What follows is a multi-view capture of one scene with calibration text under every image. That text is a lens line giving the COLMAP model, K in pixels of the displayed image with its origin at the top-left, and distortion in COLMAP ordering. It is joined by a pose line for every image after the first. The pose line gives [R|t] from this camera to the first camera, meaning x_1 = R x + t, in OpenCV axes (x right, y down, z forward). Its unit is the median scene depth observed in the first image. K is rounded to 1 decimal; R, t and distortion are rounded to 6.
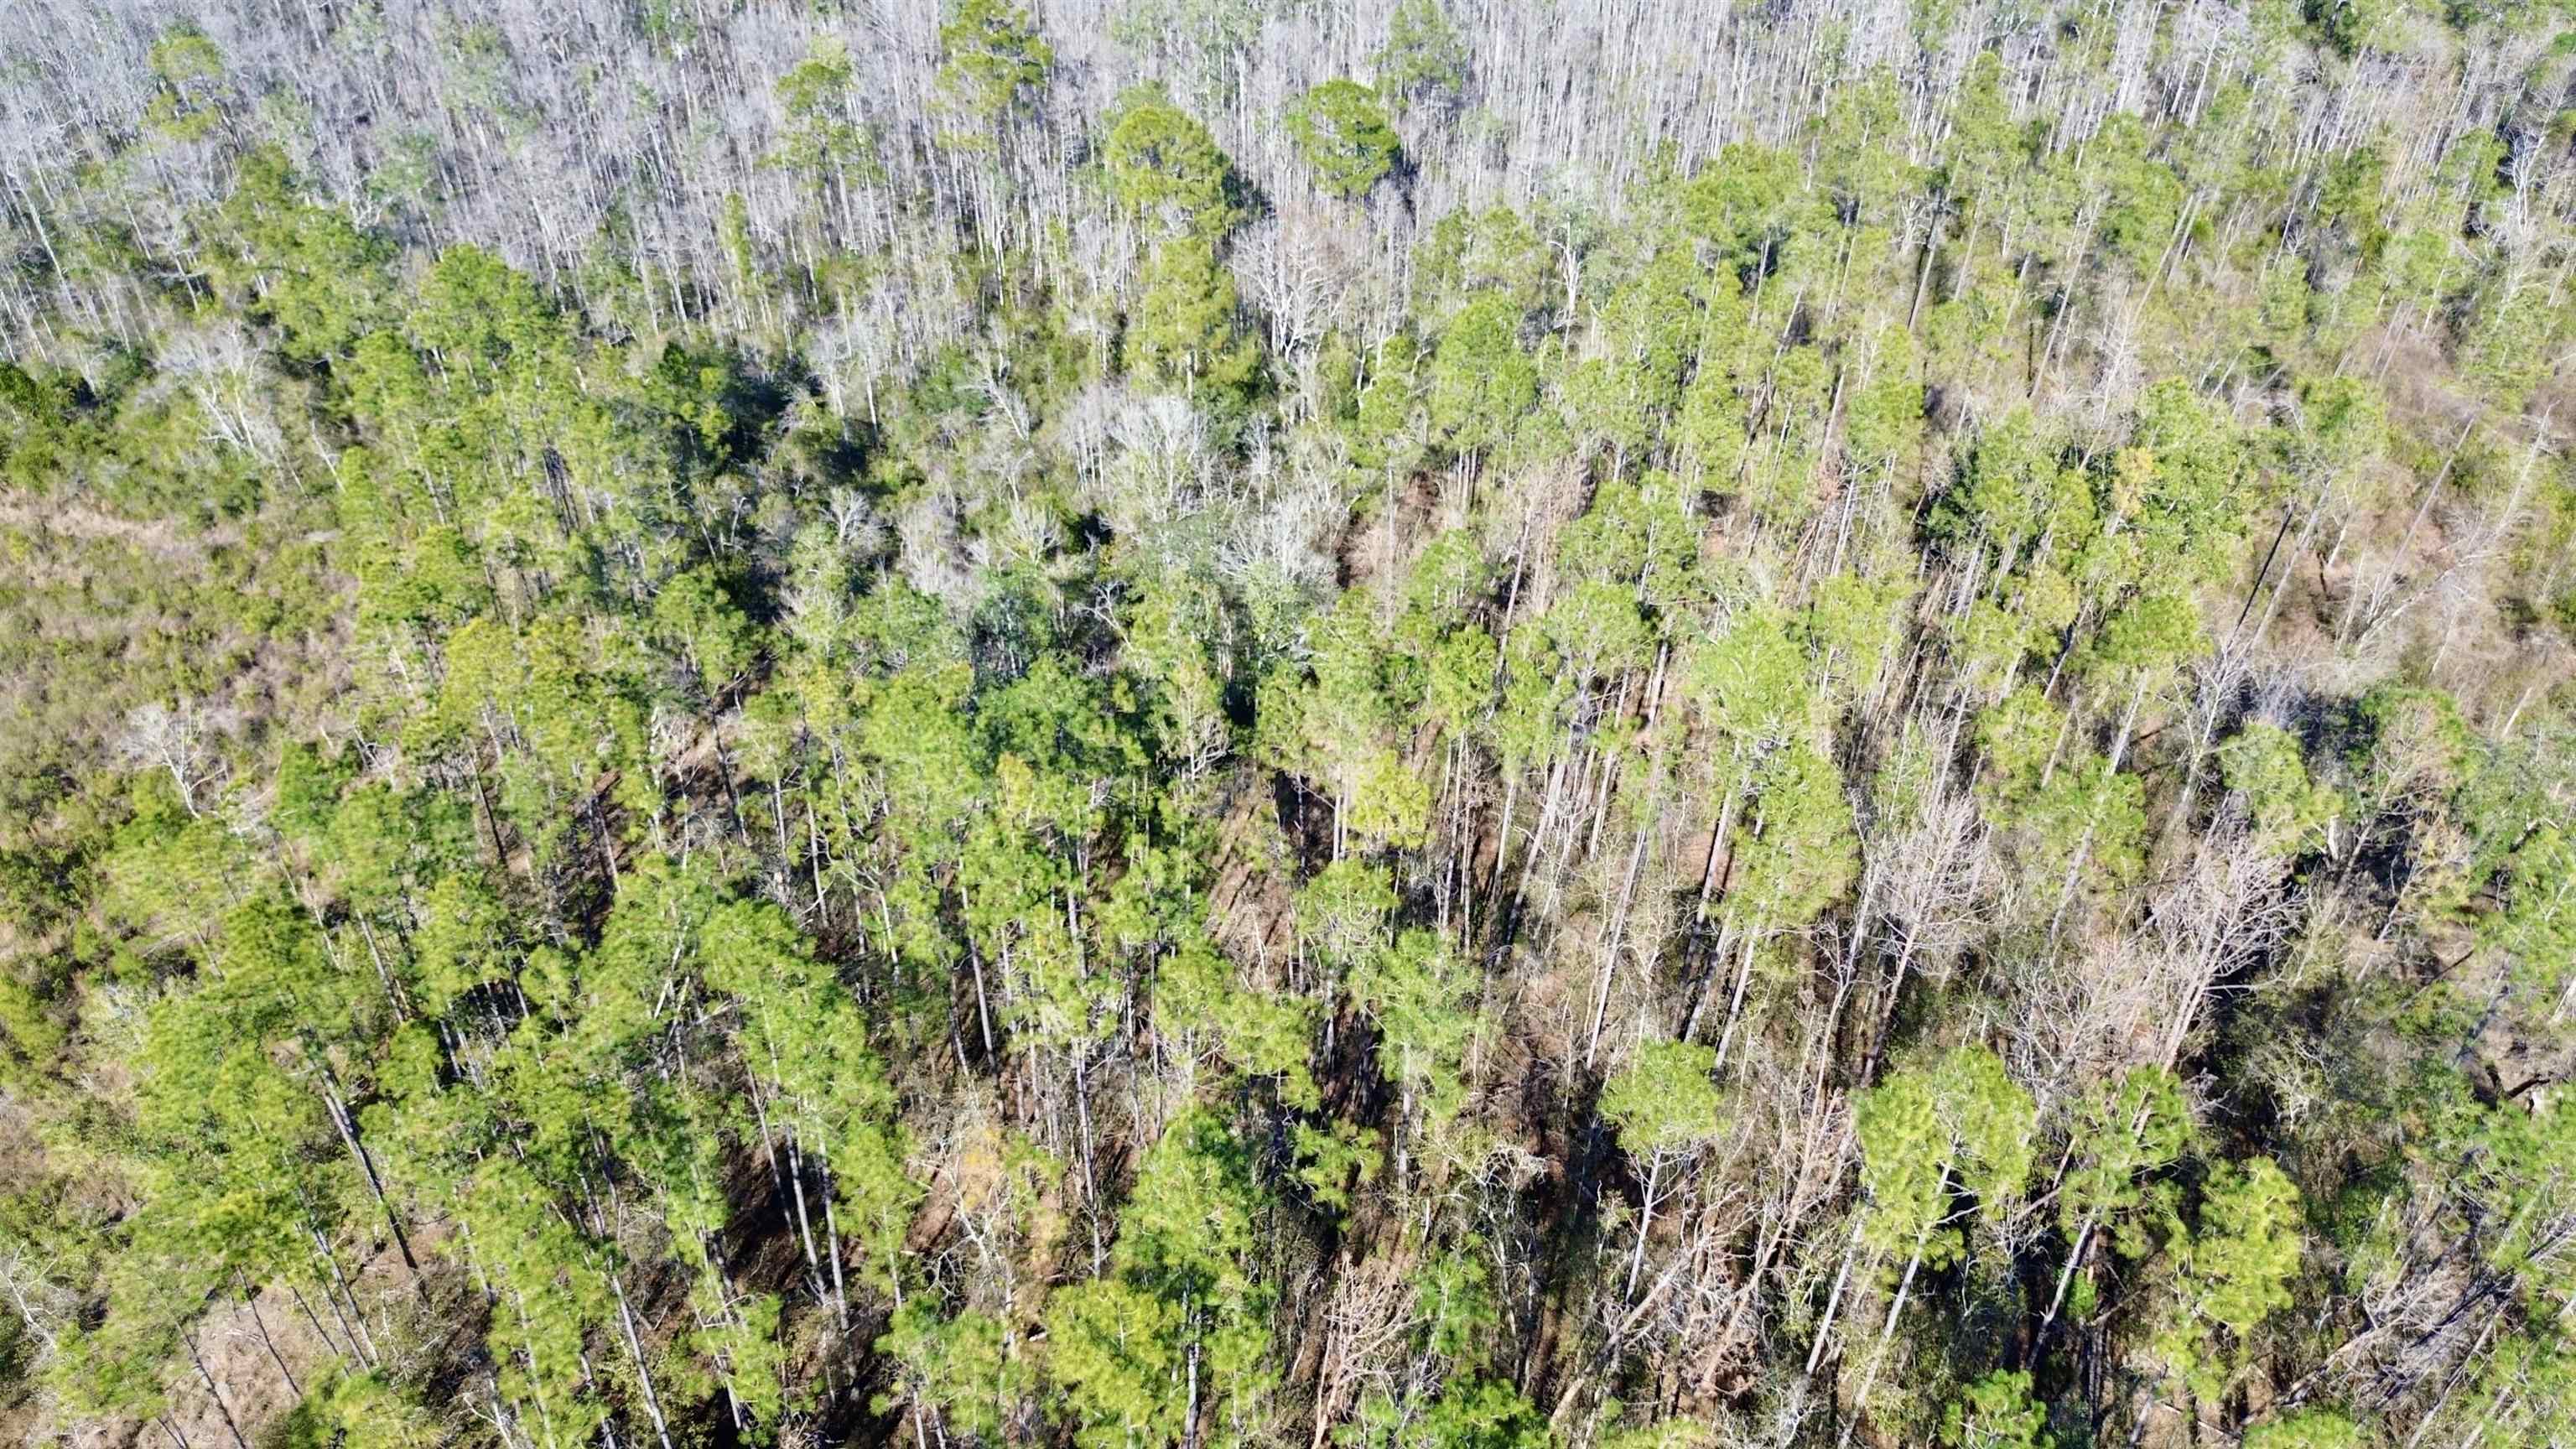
lens RADIAL K [[1814.4, 0, 1286.0], [0, 1814.4, 725.5], [0, 0, 1]] dist [0.024901, -0.012098]
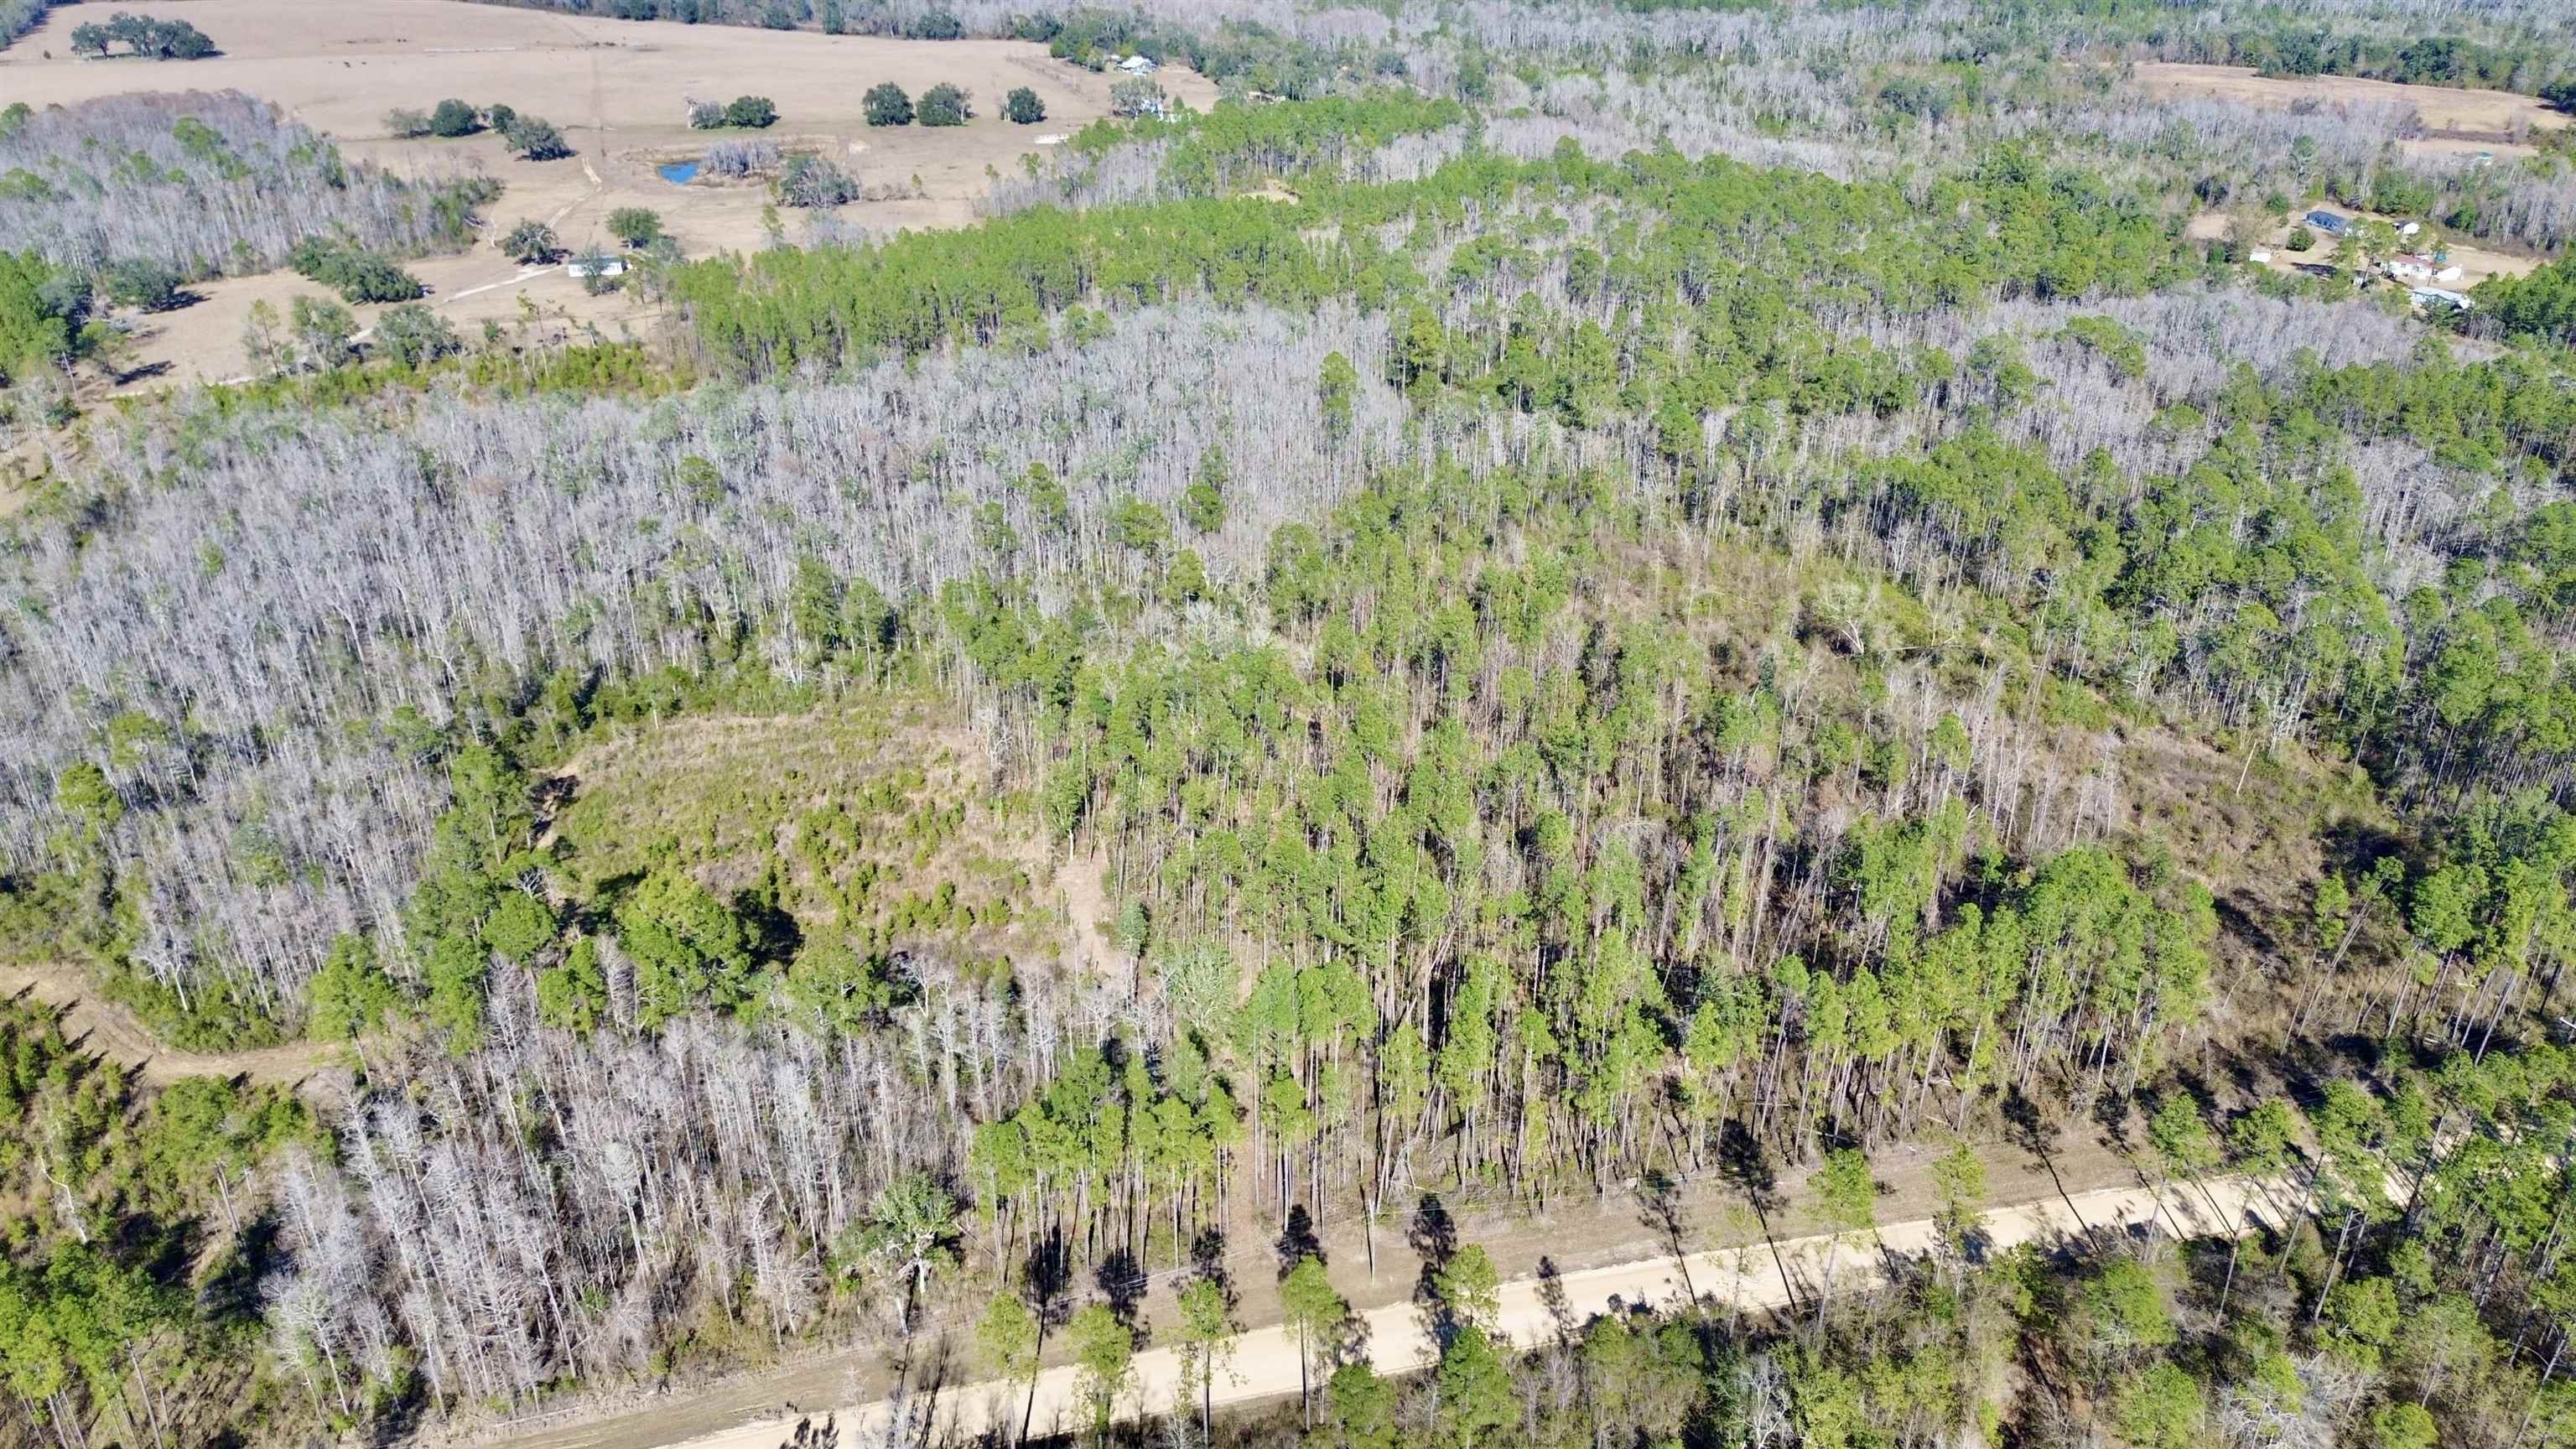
lens RADIAL K [[1814.4, 0, 1289.8], [0, 1814.4, 728.4], [0, 0, 1]] dist [0.024901, -0.012098]
pose [[0.949108, -0.148428, 0.277783, -0.597103], [0.200013, 0.965357, -0.167571, 0.400226], [-0.243288, 0.214603, 0.945916, -1.290786]]
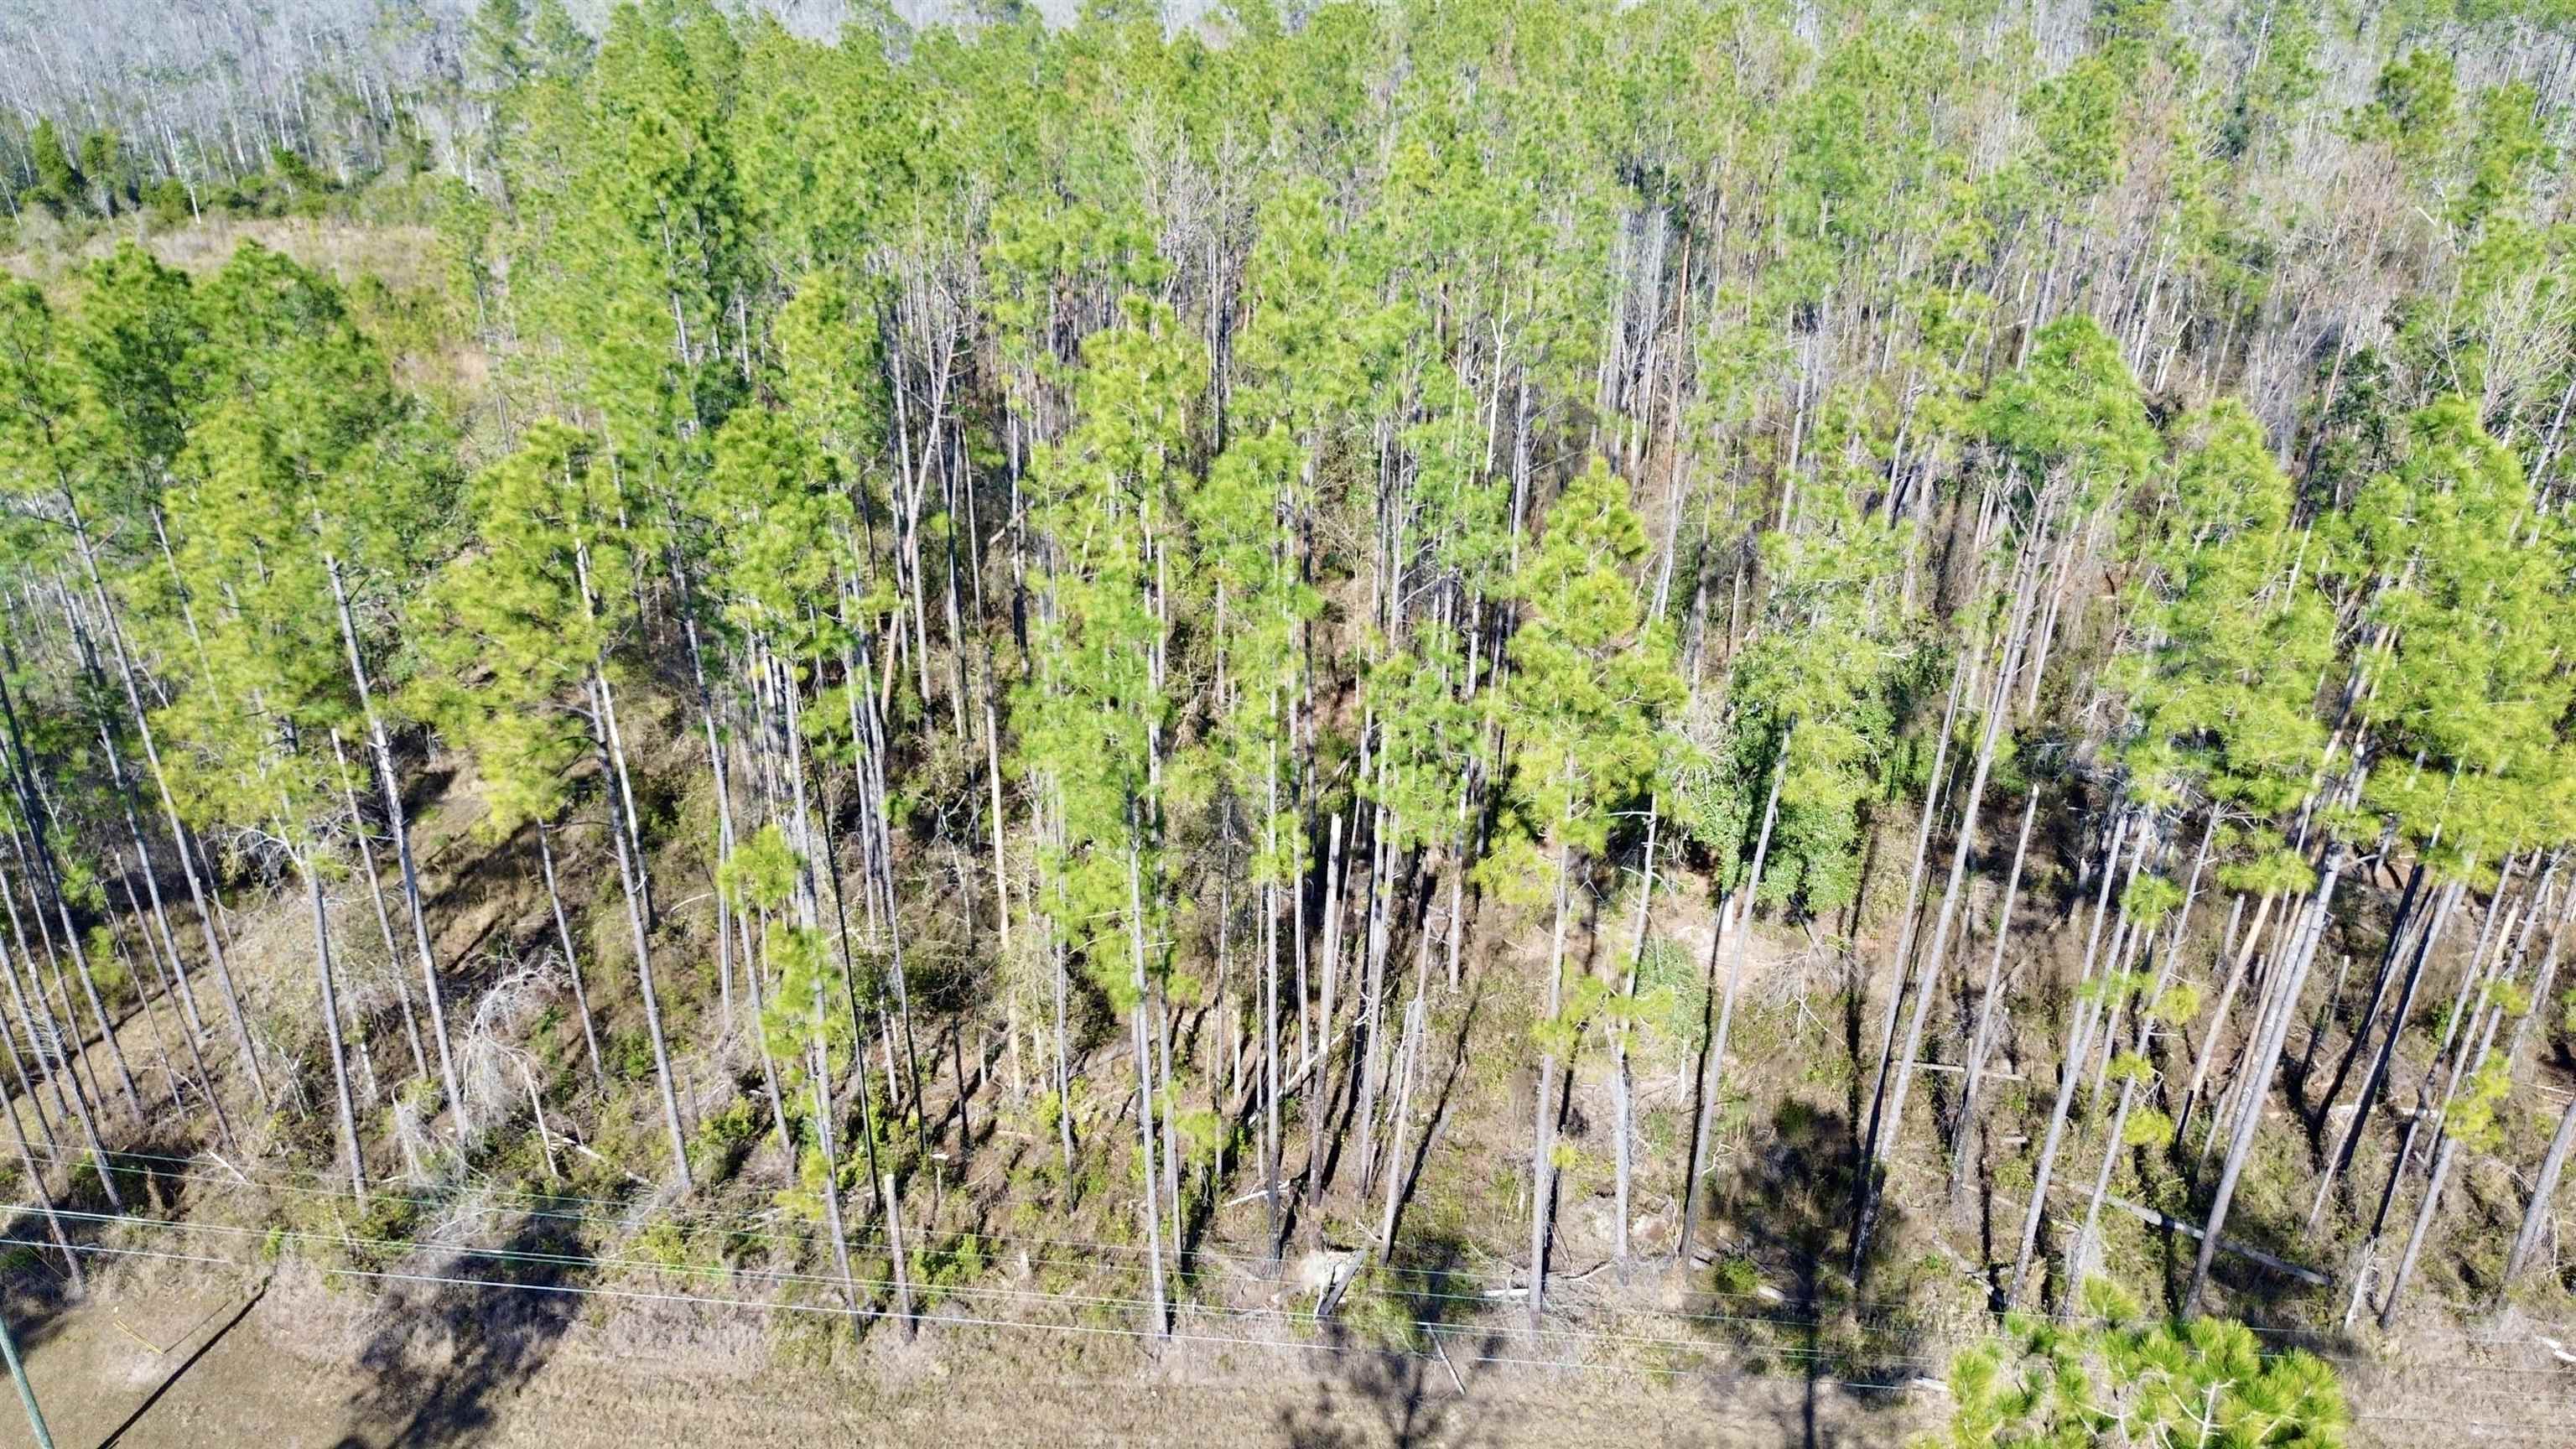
lens RADIAL K [[1814.4, 0, 1287.1], [0, 1814.4, 724.4], [0, 0, 1]] dist [0.024901, -0.012098]
pose [[0.998287, -0.034017, 0.047607, -0.023151], [0.042694, 0.979847, -0.195132, 0.521534], [-0.040009, 0.196830, 0.979621, -0.315105]]
